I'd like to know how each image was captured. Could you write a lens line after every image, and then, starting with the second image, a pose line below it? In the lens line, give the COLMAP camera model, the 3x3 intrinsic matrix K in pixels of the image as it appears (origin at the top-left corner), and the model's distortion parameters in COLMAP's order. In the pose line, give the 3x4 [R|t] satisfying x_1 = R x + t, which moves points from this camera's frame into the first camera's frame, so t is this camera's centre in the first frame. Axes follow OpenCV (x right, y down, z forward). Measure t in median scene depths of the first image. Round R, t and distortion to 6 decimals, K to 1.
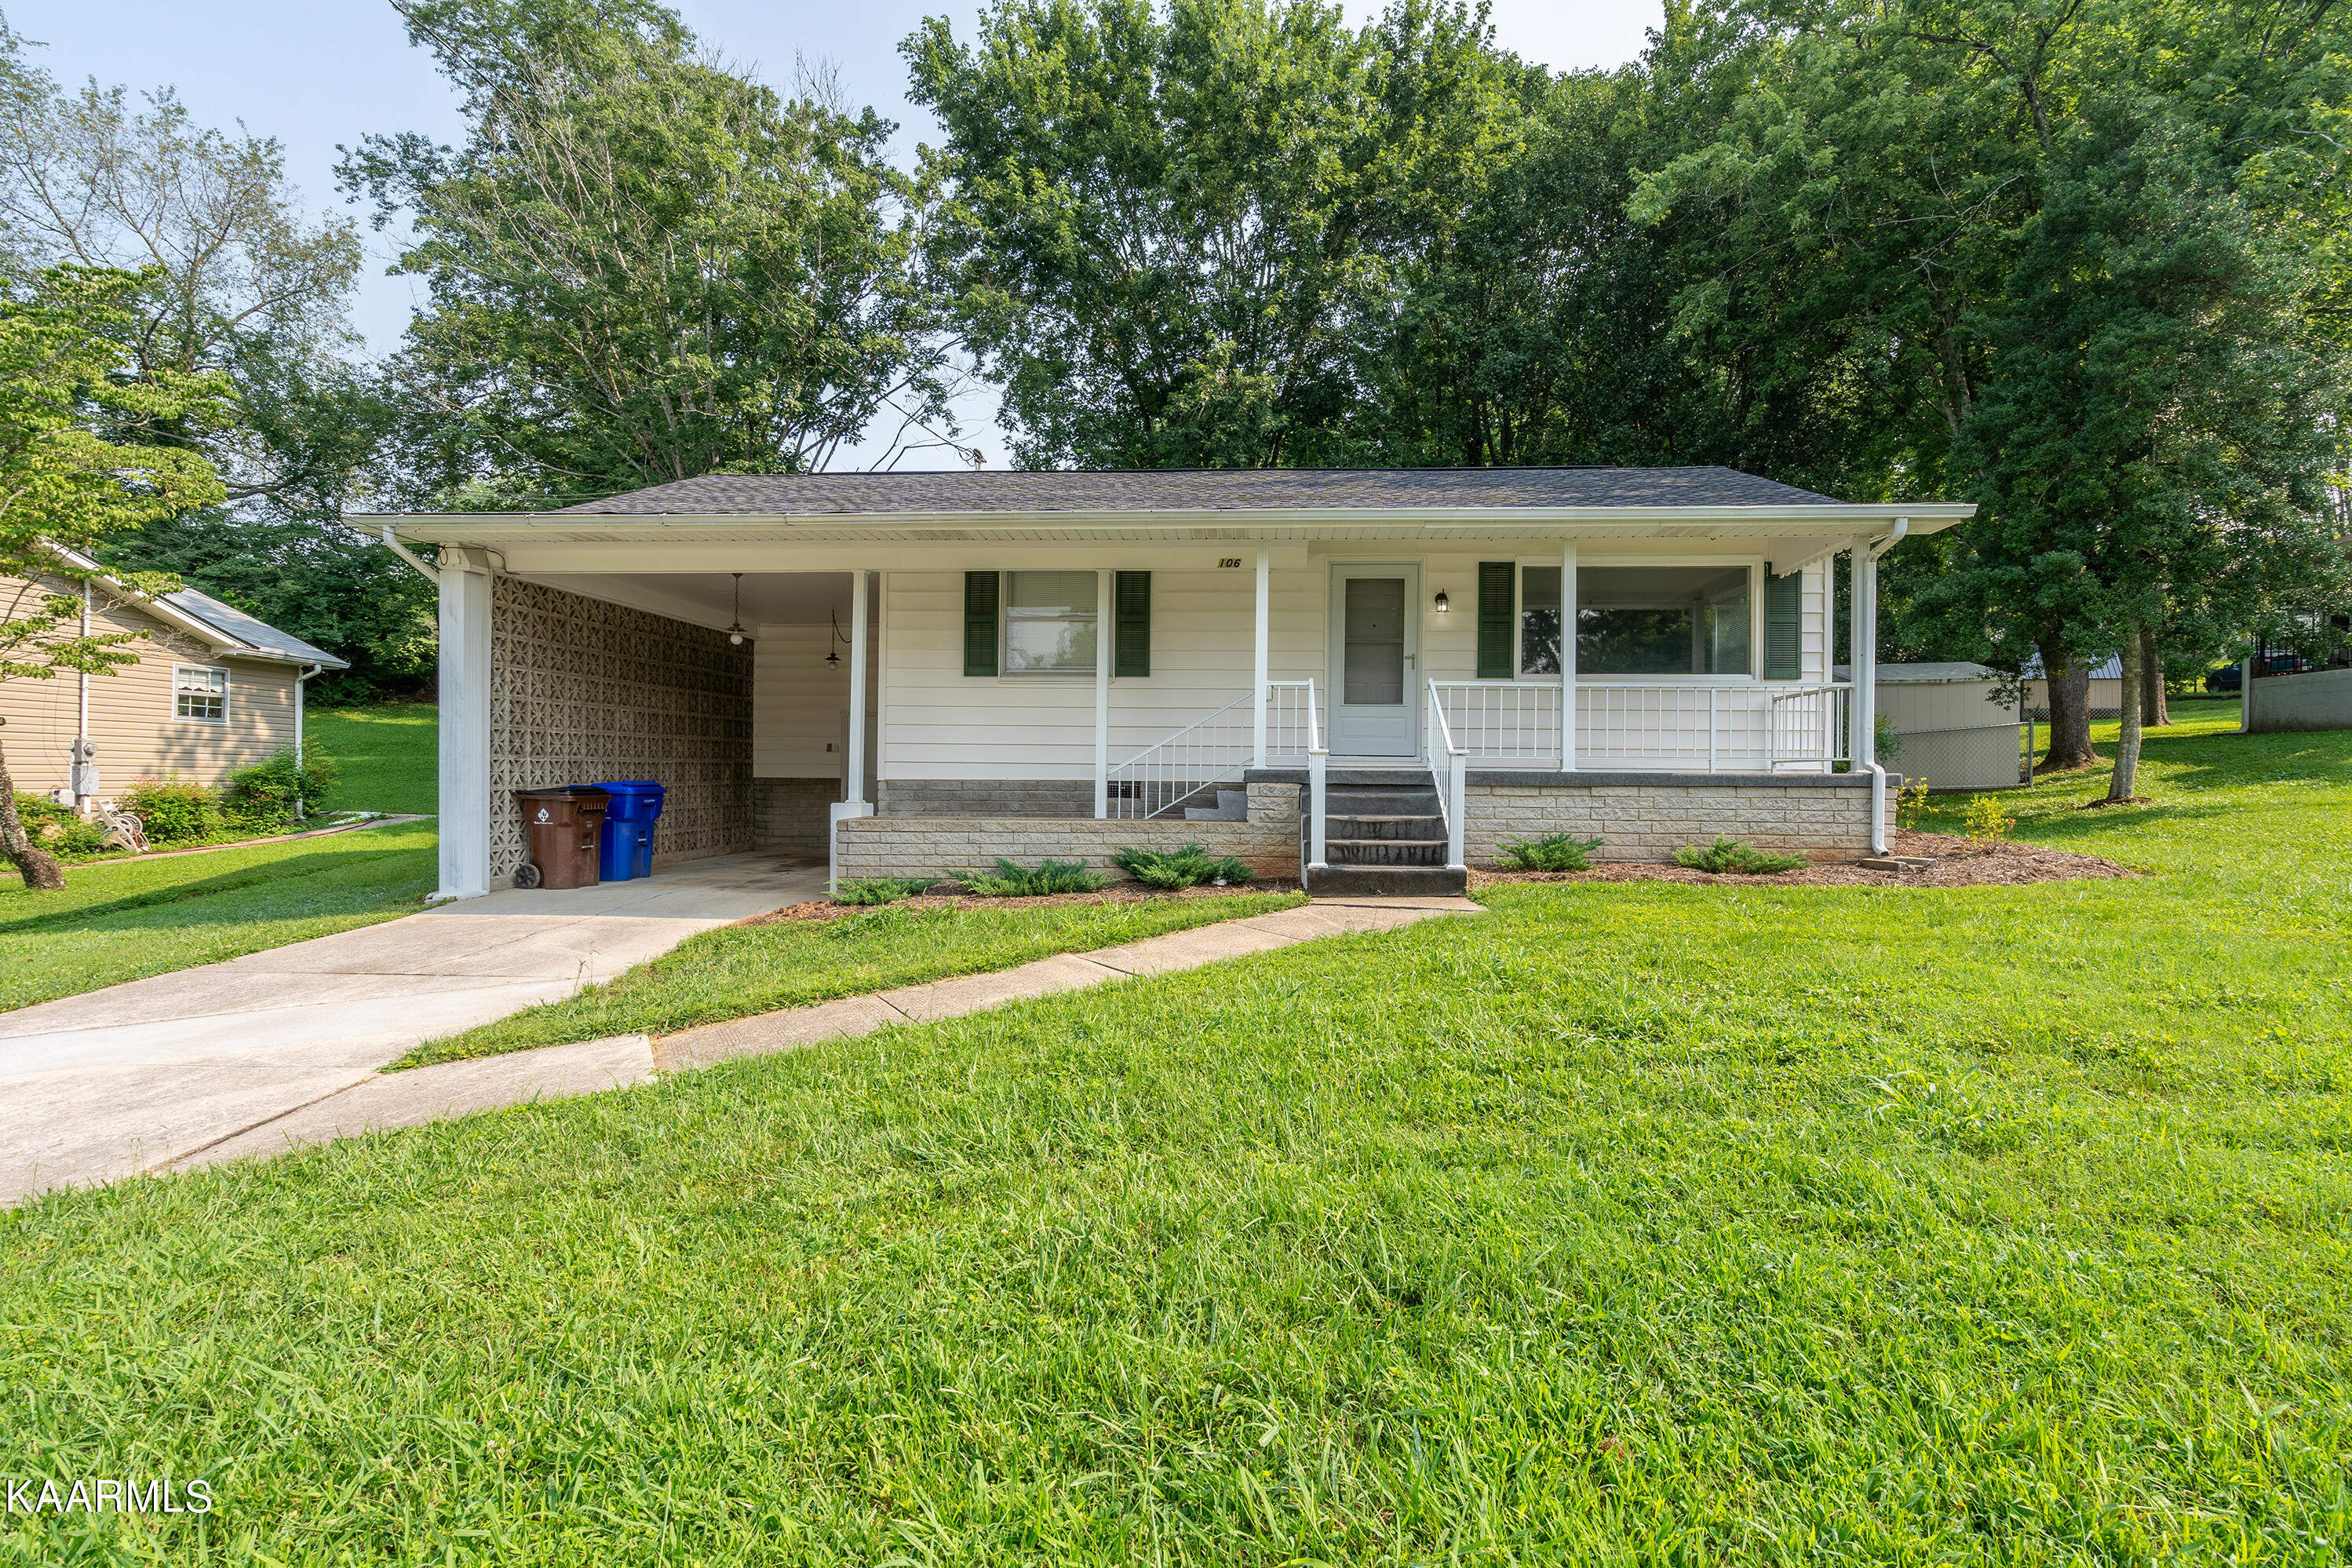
lens RADIAL K [[1102.5, 0, 1228.1], [0, 1102.5, 771.7], [0, 0, 1]] dist [0.001602, 0.000338]
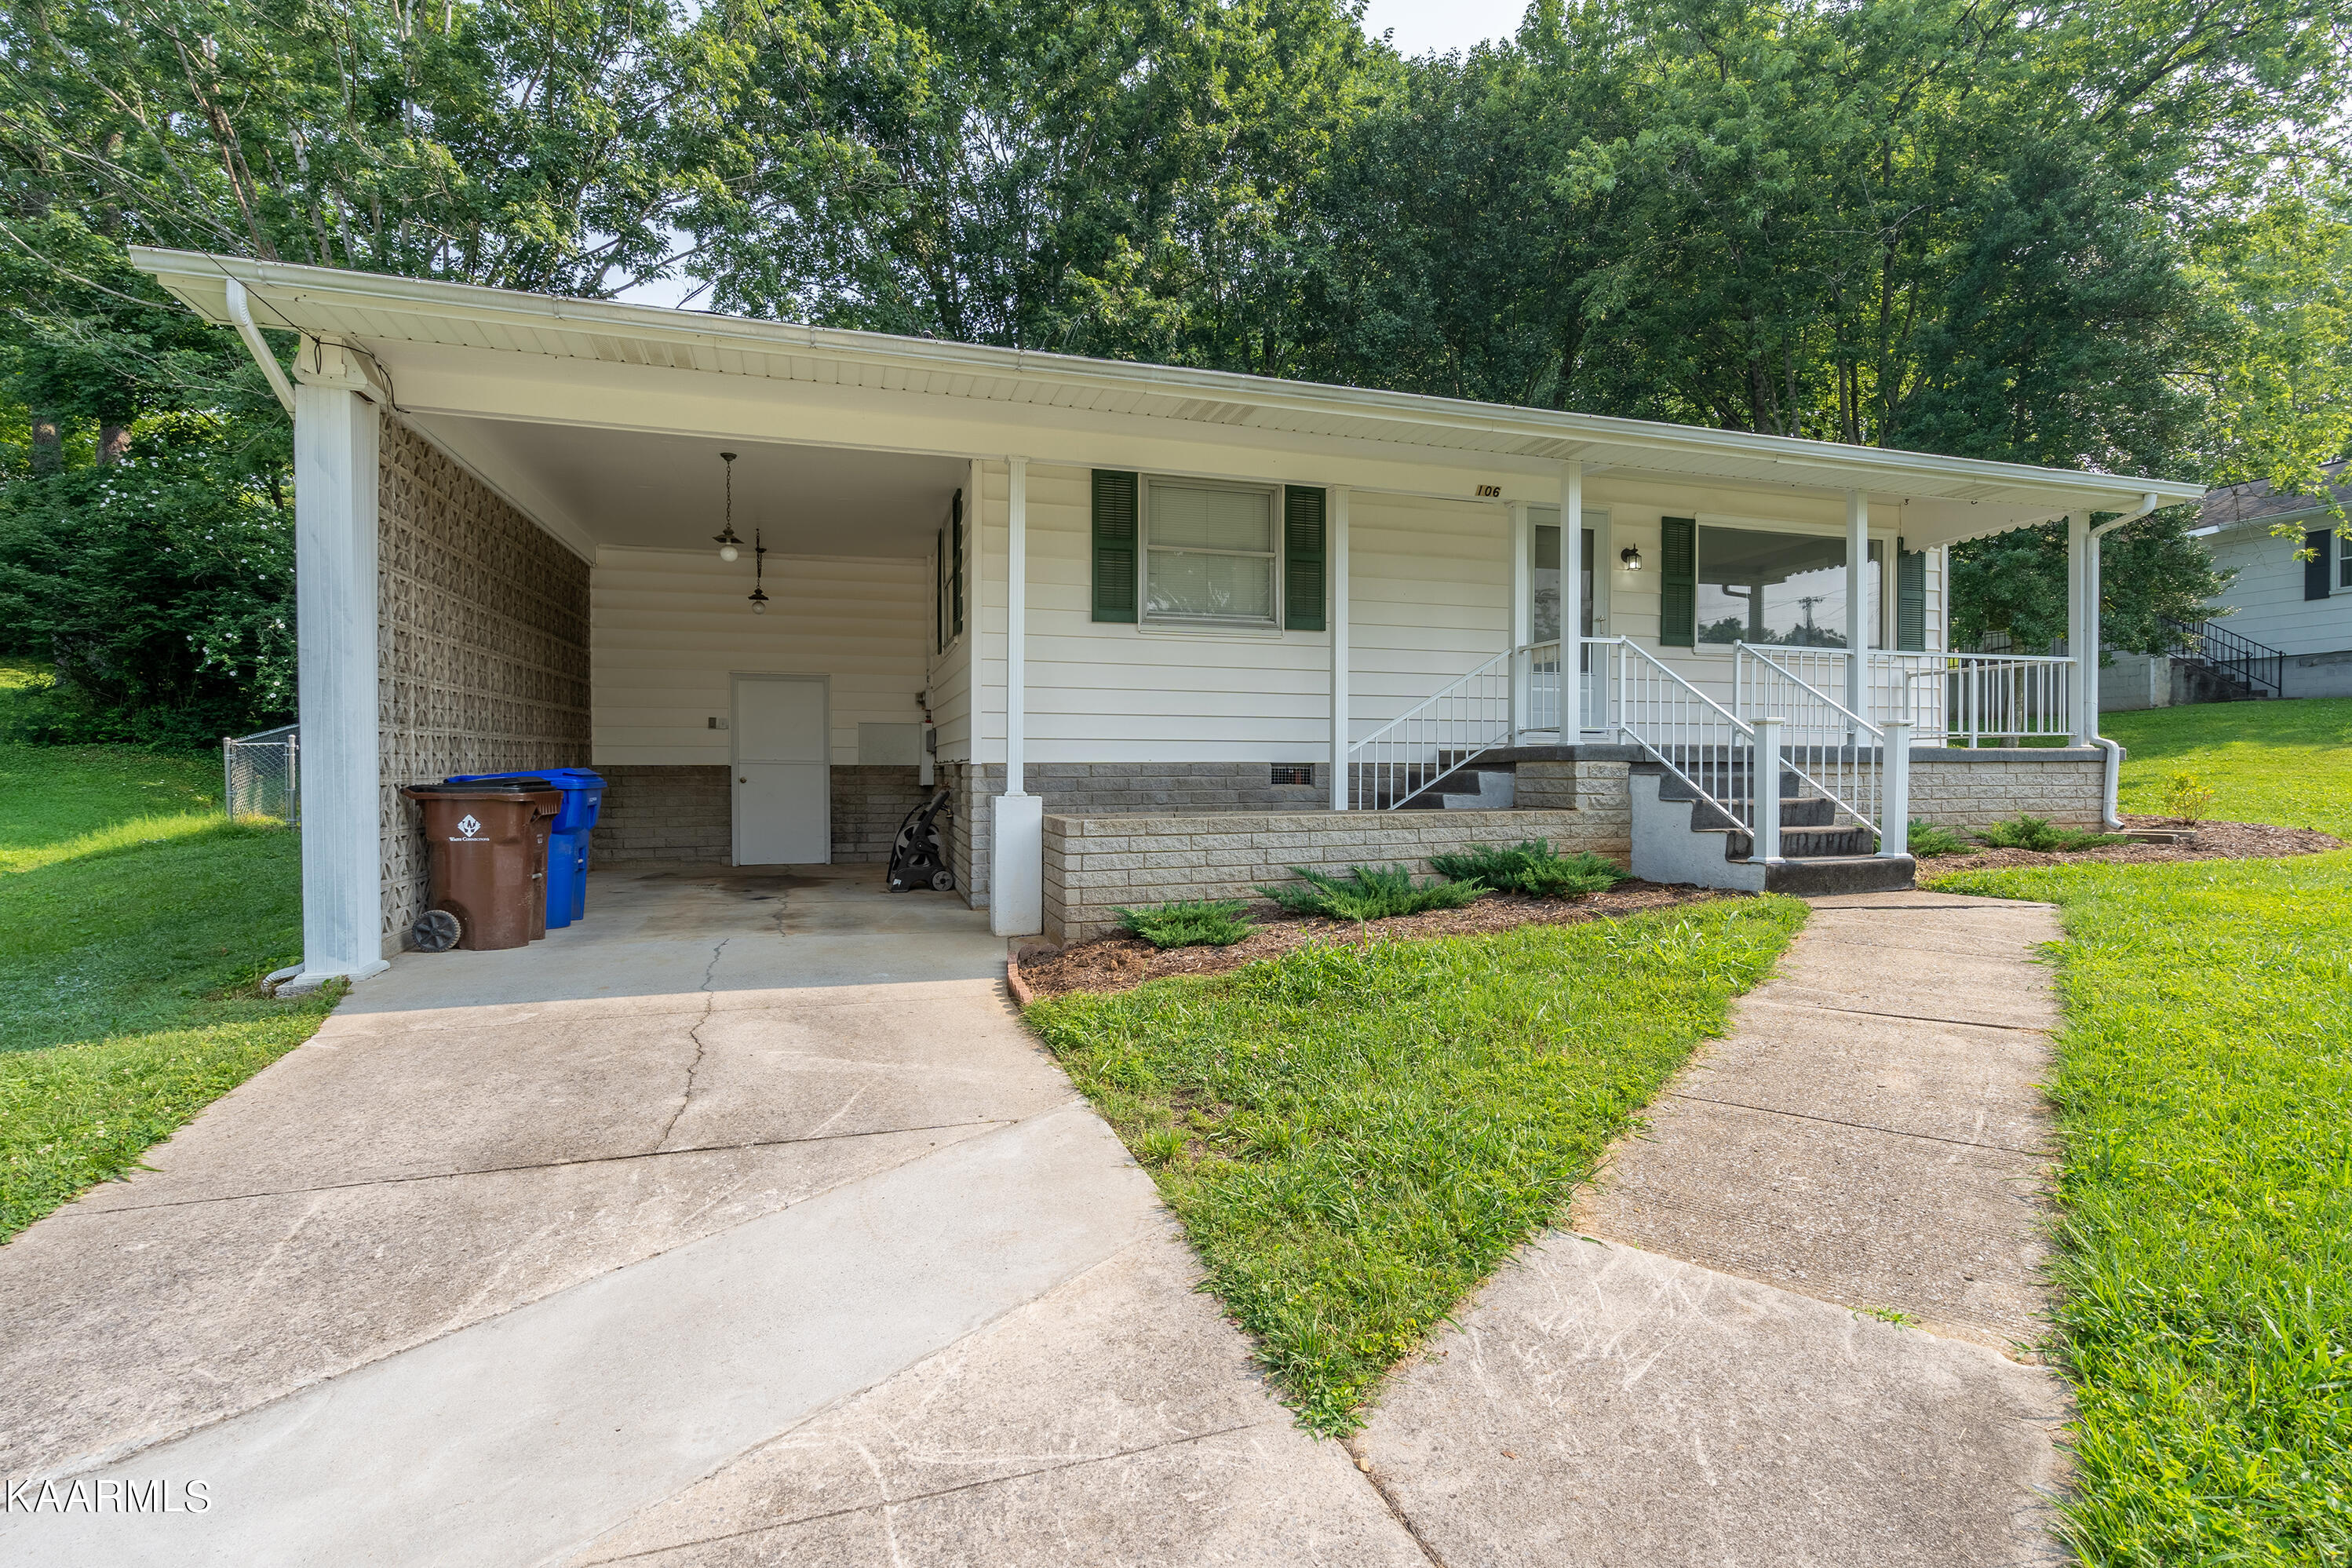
lens RADIAL K [[1102.5, 0, 1172.9], [0, 1102.5, 776.6], [0, 0, 1]] dist [0.001602, 0.000338]
pose [[0.932090, -0.010537, 0.362073, -0.480122], [0.006405, 0.999900, 0.012612, 0.008011], [-0.362169, -0.009437, 0.932065, 0.311377]]
